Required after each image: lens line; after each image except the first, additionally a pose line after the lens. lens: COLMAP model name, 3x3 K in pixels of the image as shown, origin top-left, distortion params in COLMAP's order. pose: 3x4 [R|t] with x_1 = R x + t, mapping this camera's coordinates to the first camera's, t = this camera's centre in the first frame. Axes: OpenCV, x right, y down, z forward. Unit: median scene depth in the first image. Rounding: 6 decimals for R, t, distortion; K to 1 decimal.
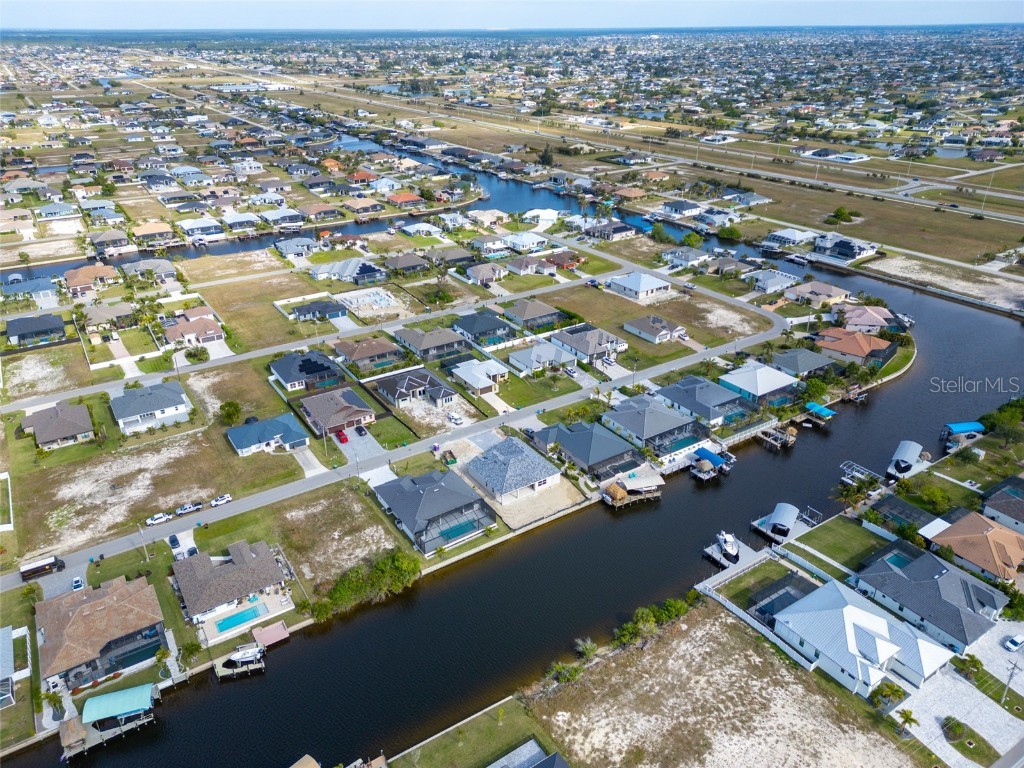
lens RADIAL K [[711.4, 0, 511.0], [0, 711.4, 385.9], [0, 0, 1]] dist [0.101139, -0.110692]
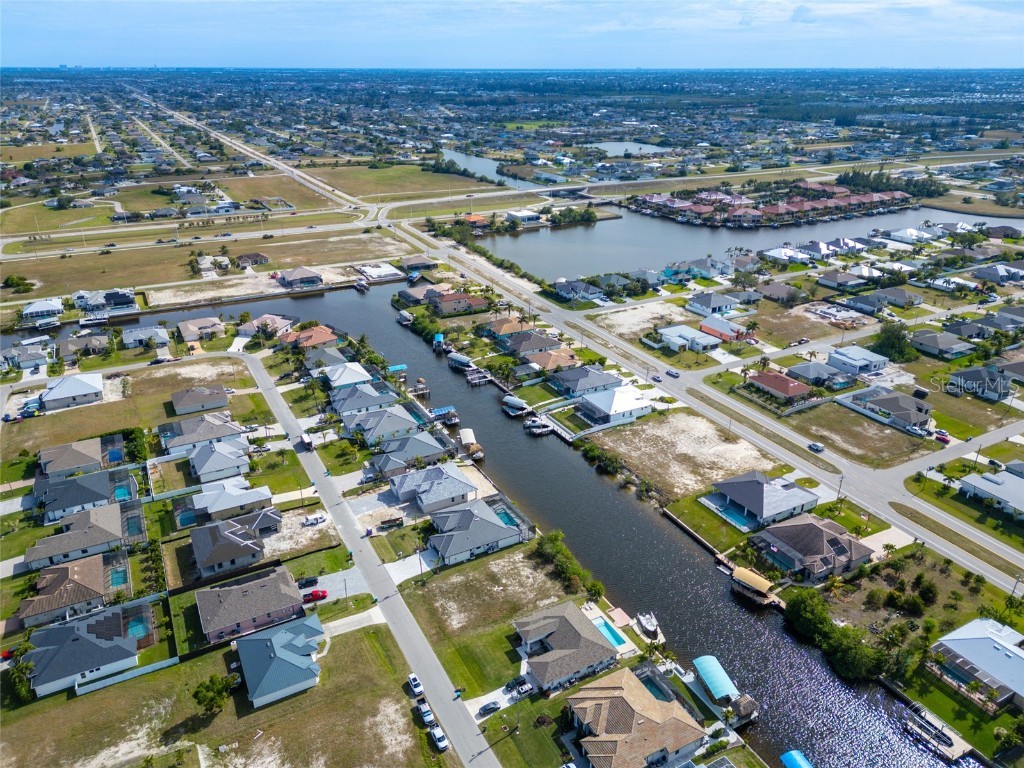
lens RADIAL K [[719.8, 0, 512.7], [0, 719.8, 396.9], [0, 0, 1]] dist [0.088591, -0.115510]
pose [[0.085289, -0.408176, 0.908910, -0.758248], [0.443427, 0.832462, 0.332234, -0.255681], [-0.892243, 0.374699, 0.251996, 0.425038]]
